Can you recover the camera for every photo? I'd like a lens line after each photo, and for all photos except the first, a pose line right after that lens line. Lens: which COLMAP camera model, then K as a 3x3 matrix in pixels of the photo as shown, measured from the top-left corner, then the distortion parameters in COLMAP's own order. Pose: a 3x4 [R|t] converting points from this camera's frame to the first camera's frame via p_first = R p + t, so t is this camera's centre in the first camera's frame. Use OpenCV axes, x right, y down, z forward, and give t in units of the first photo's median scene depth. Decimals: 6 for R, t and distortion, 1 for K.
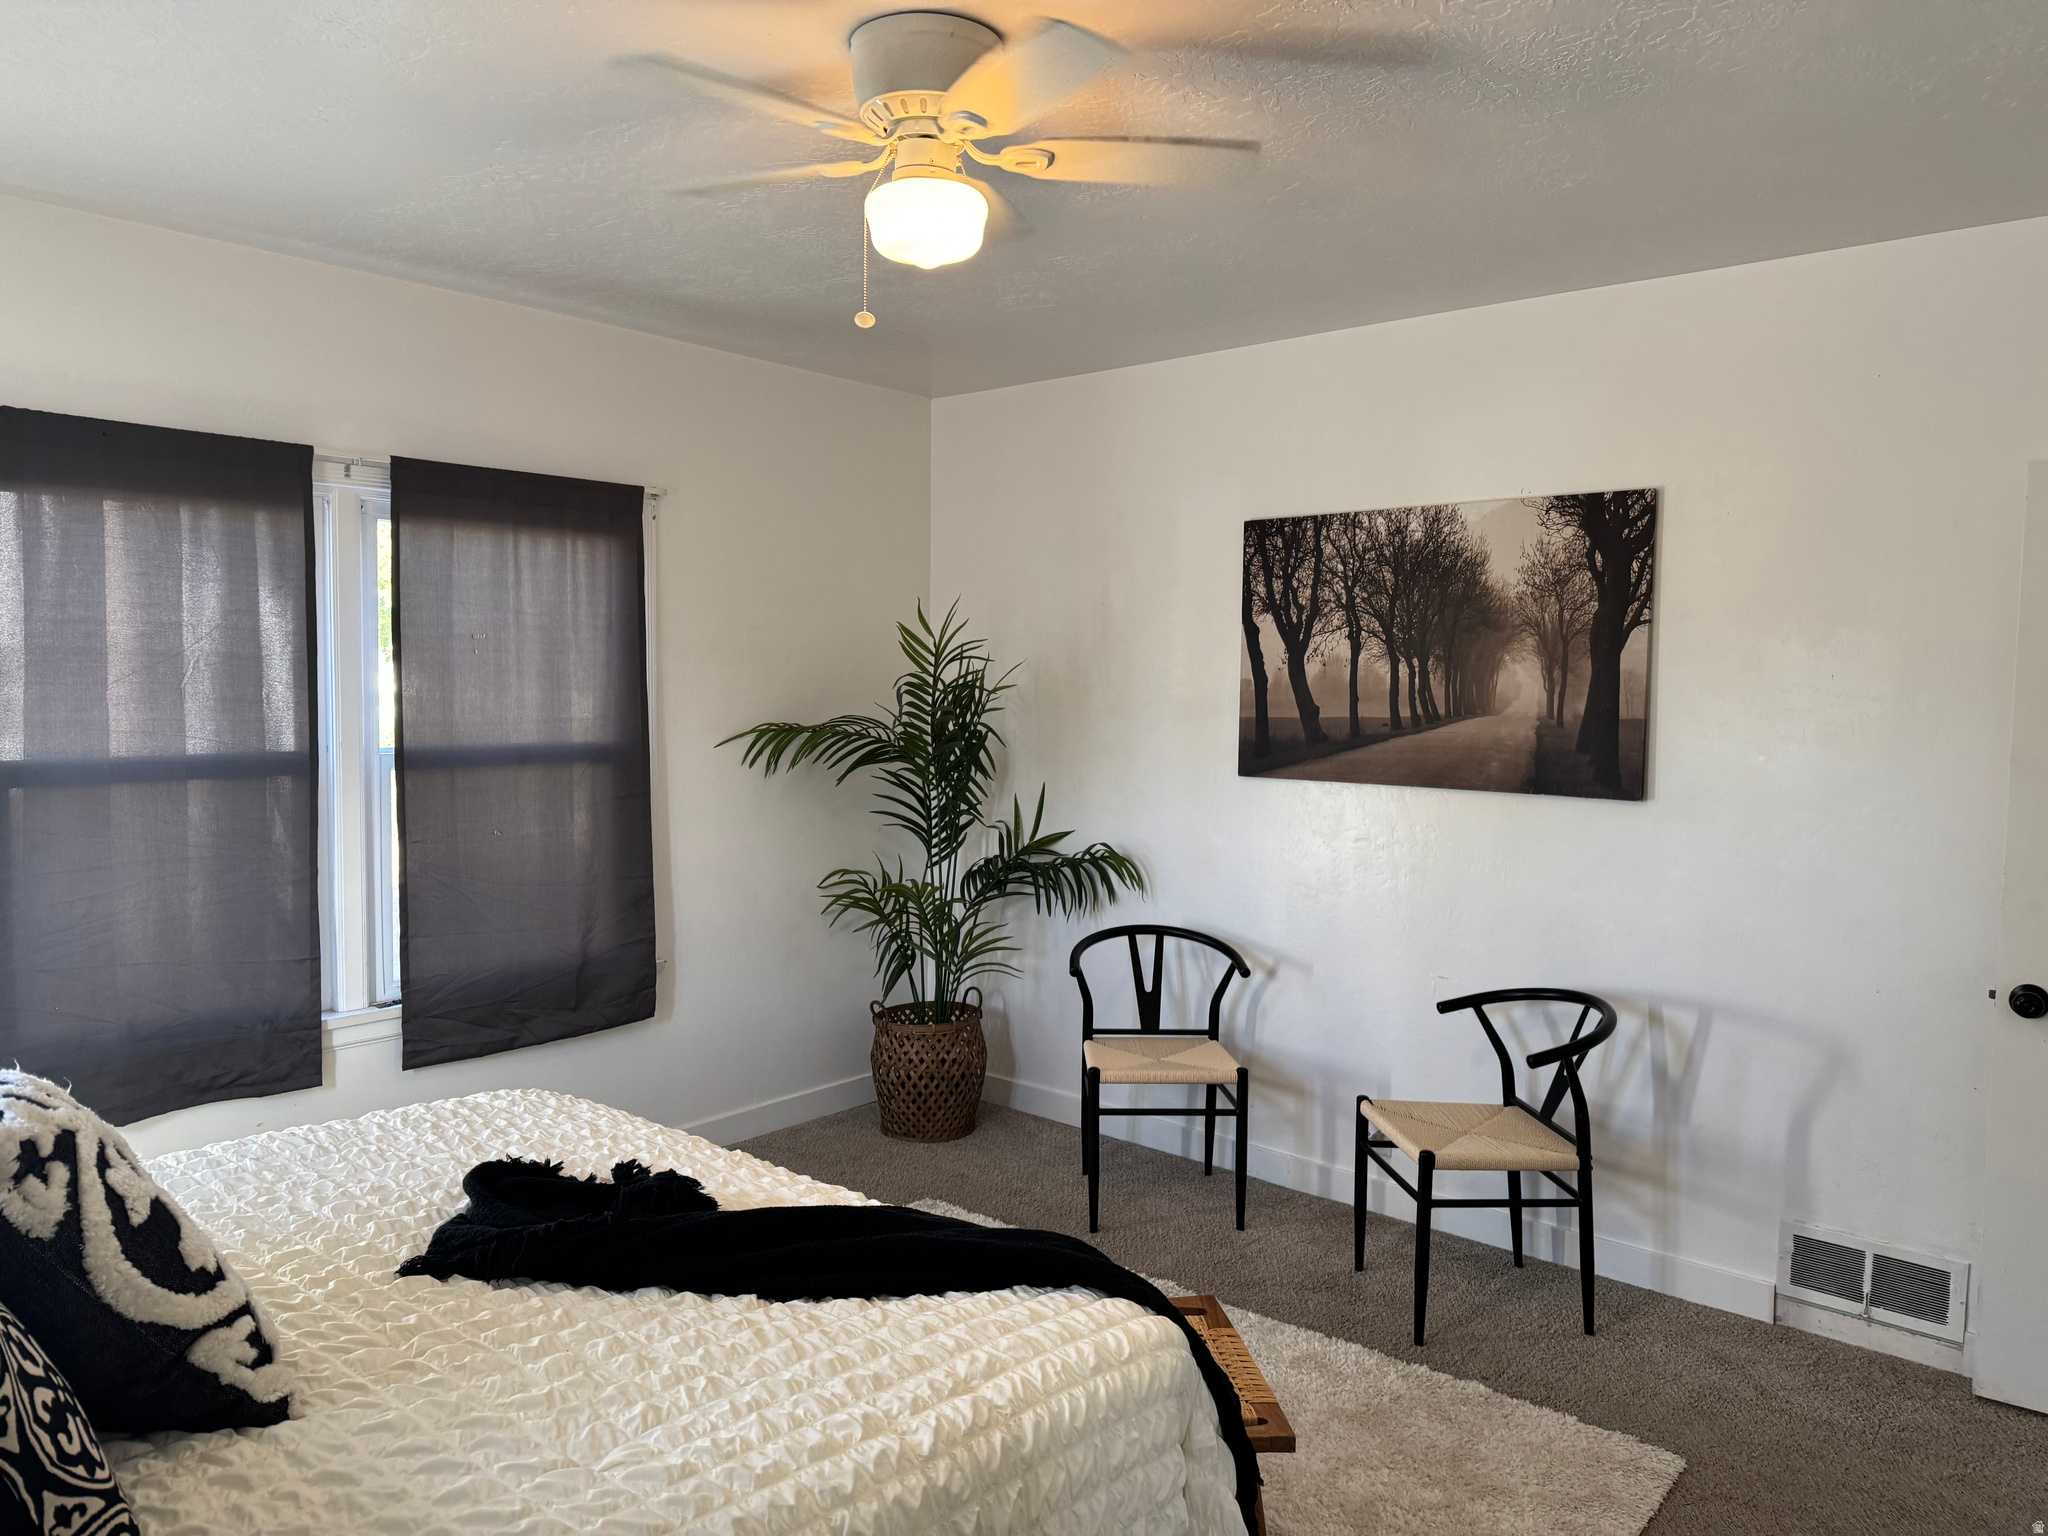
lens RADIAL K [[1402.4, 0, 1038.3], [0, 1402.4, 773.8], [0, 0, 1]] dist [0.061589, -0.002143]
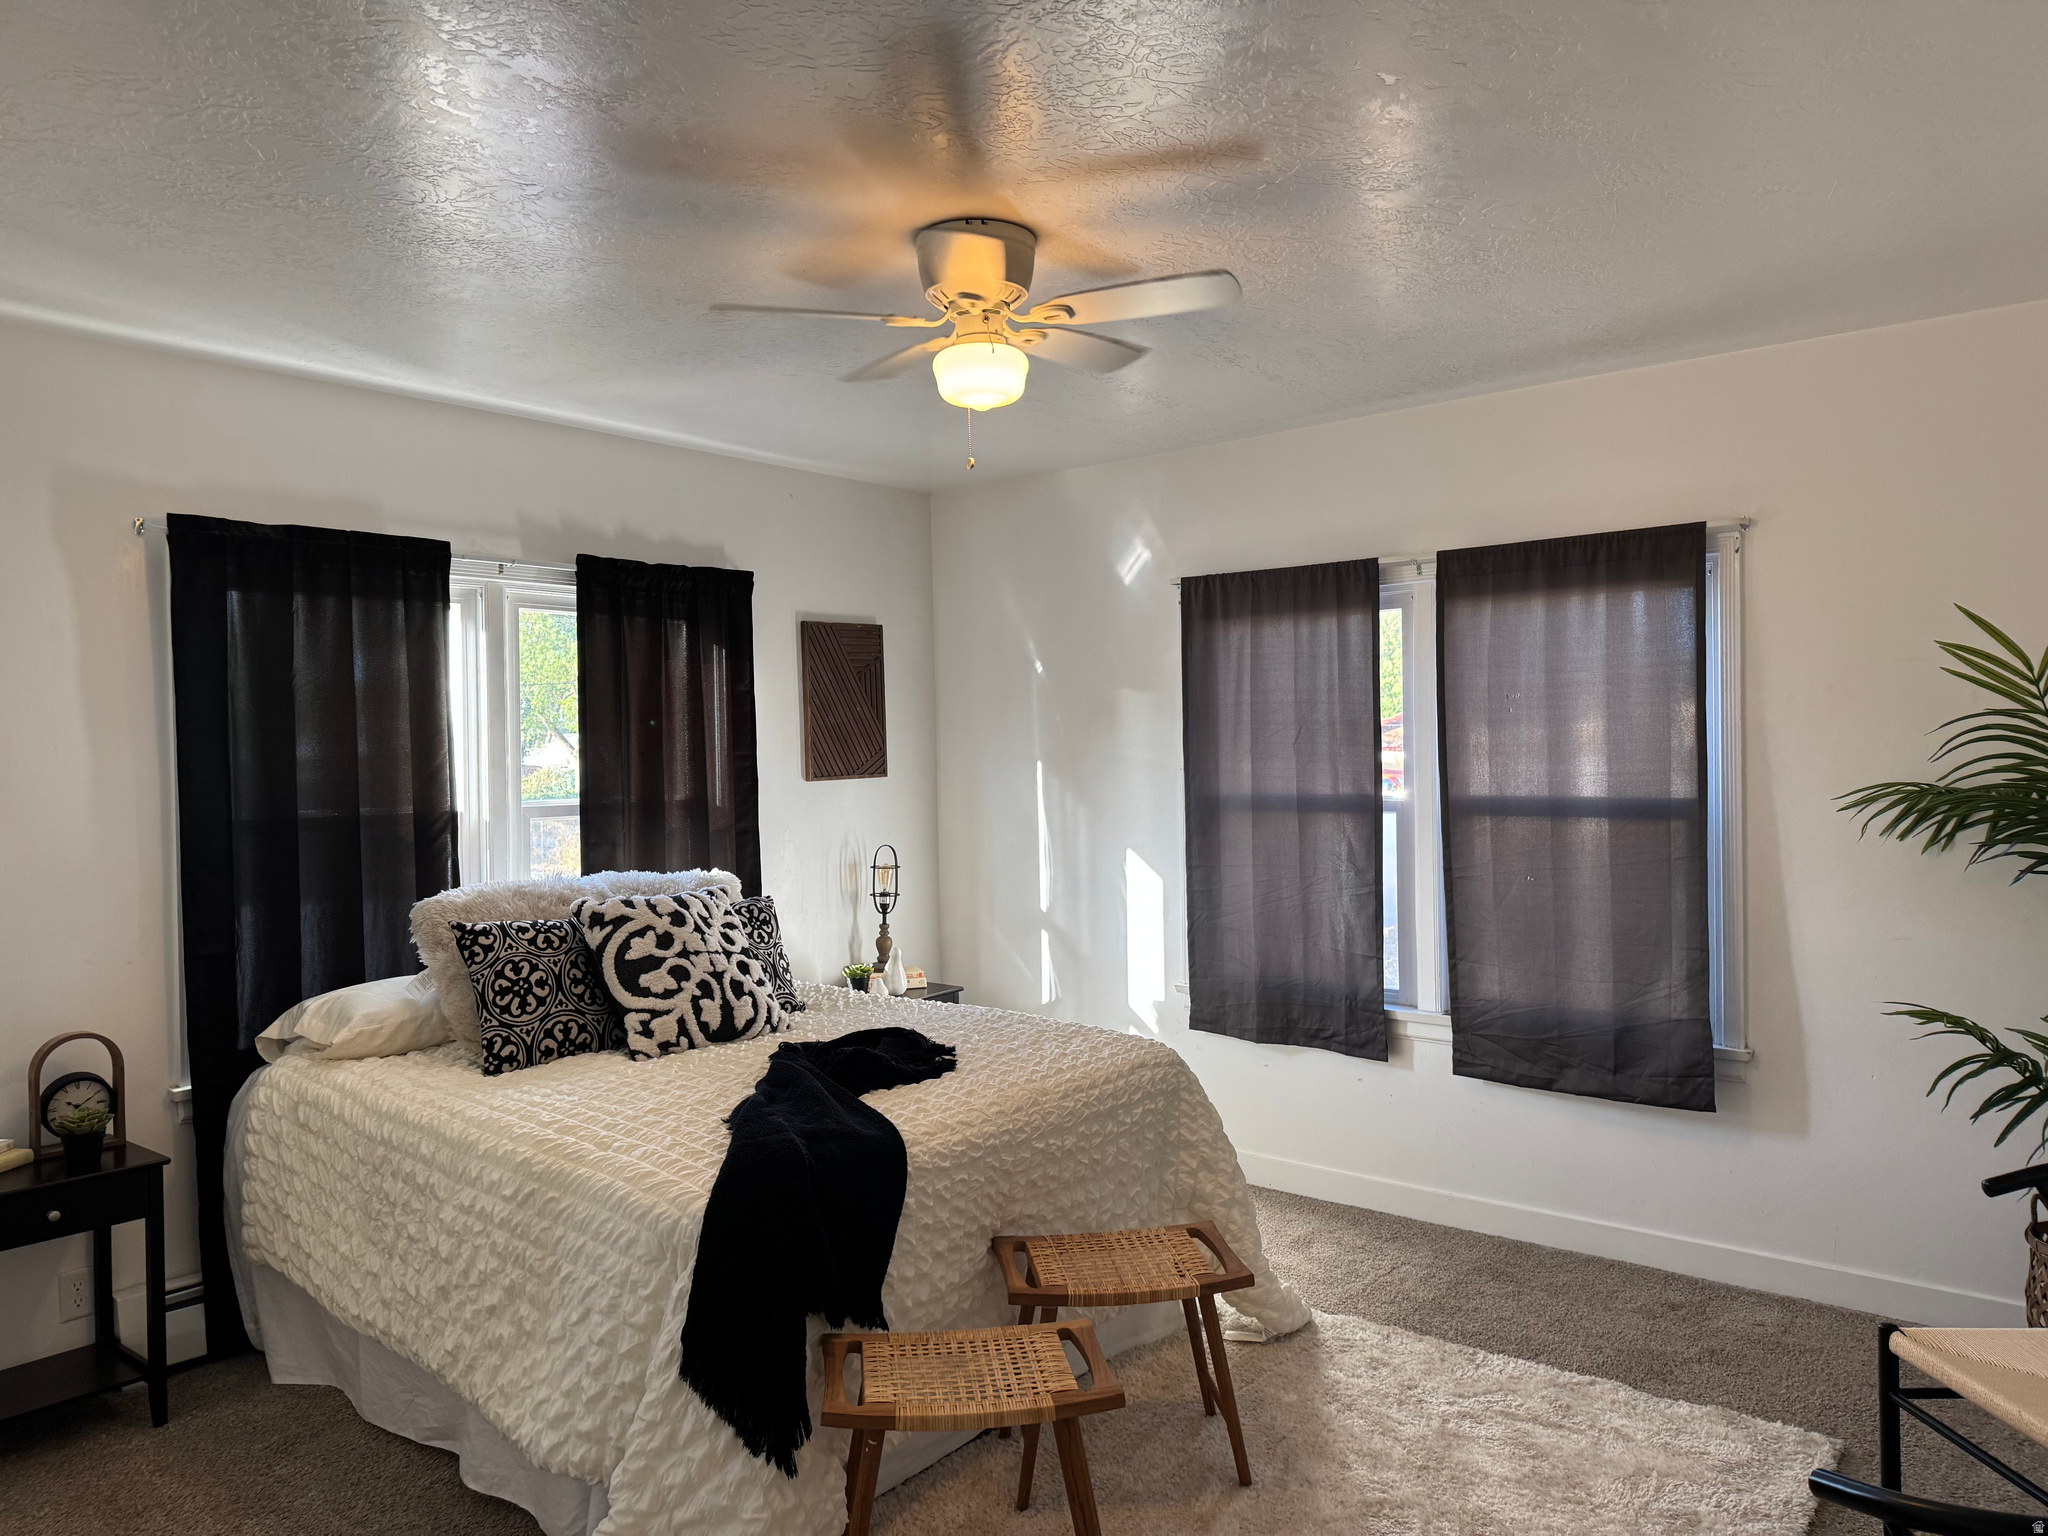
lens RADIAL K [[1402.4, 0, 1038.3], [0, 1402.4, 773.8], [0, 0, 1]] dist [0.061589, -0.002143]
pose [[0.013089, 0.009376, -0.999870, 0.695402], [-0.055616, 0.998415, 0.008634, -0.026466], [0.998366, 0.055495, 0.013590, 0.631402]]
